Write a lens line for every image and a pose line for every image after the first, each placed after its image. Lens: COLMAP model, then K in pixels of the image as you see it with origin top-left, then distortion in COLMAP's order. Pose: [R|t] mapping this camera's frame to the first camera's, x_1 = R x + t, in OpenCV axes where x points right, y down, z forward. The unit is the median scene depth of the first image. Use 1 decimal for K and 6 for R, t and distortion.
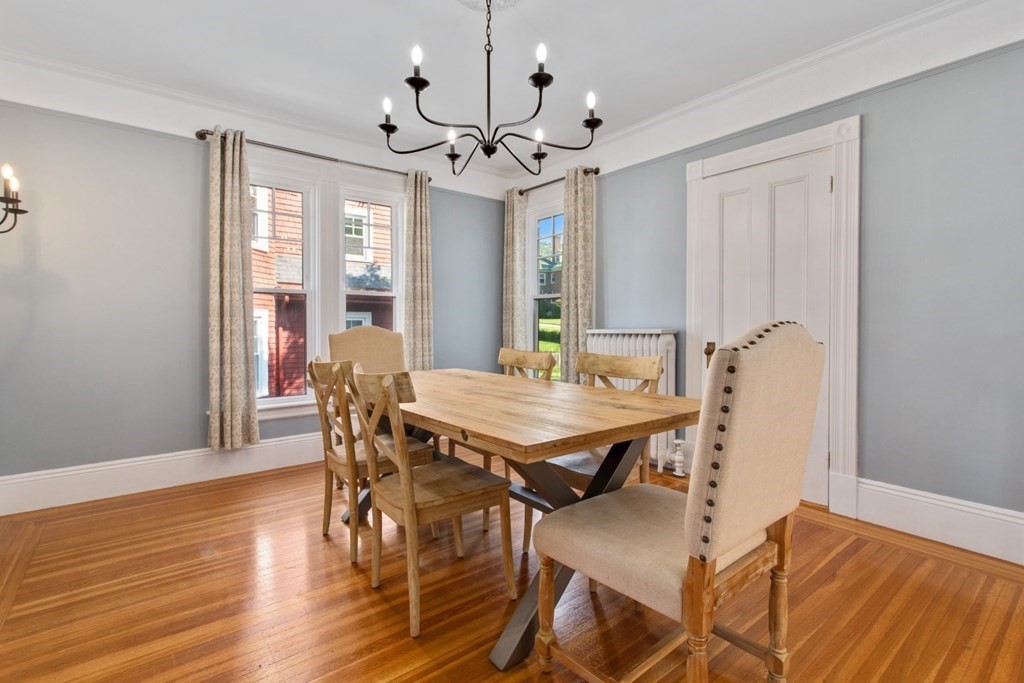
lens RADIAL K [[480.9, 0, 511.2], [0, 480.9, 331.8], [0, 0, 1]] dist [0.012819, -0.001550]
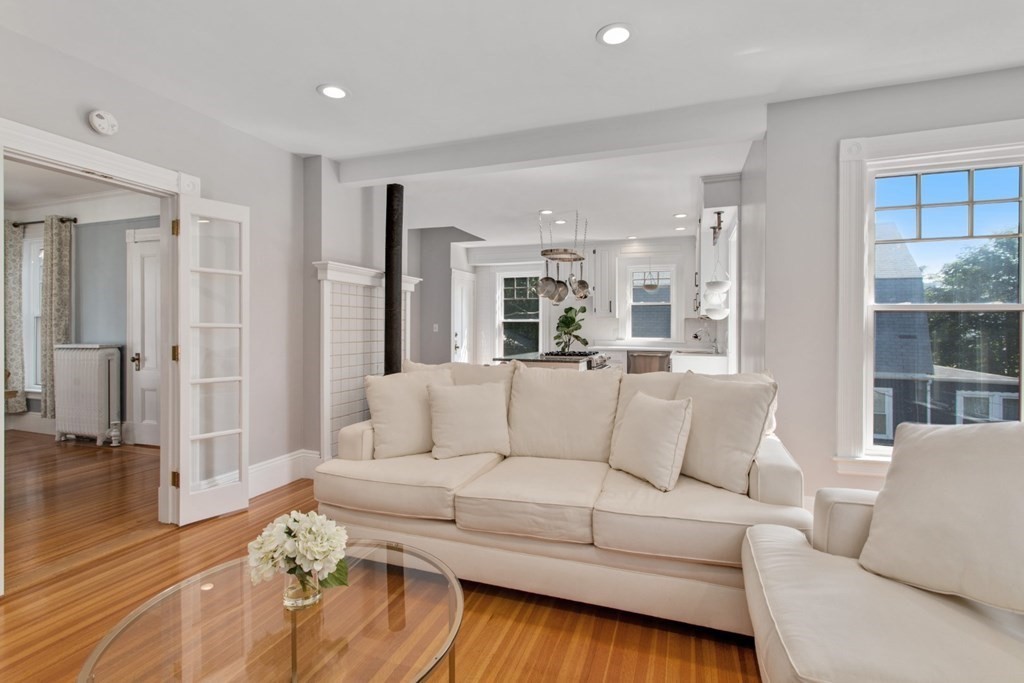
lens RADIAL K [[480.9, 0, 530.4], [0, 480.9, 327.4], [0, 0, 1]] dist [0.012819, -0.001550]
pose [[0.848358, -0.001008, 0.529422, 0.524322], [0.008299, 0.999901, -0.011395, -0.024127], [-0.529358, 0.014061, 0.848282, -0.740899]]
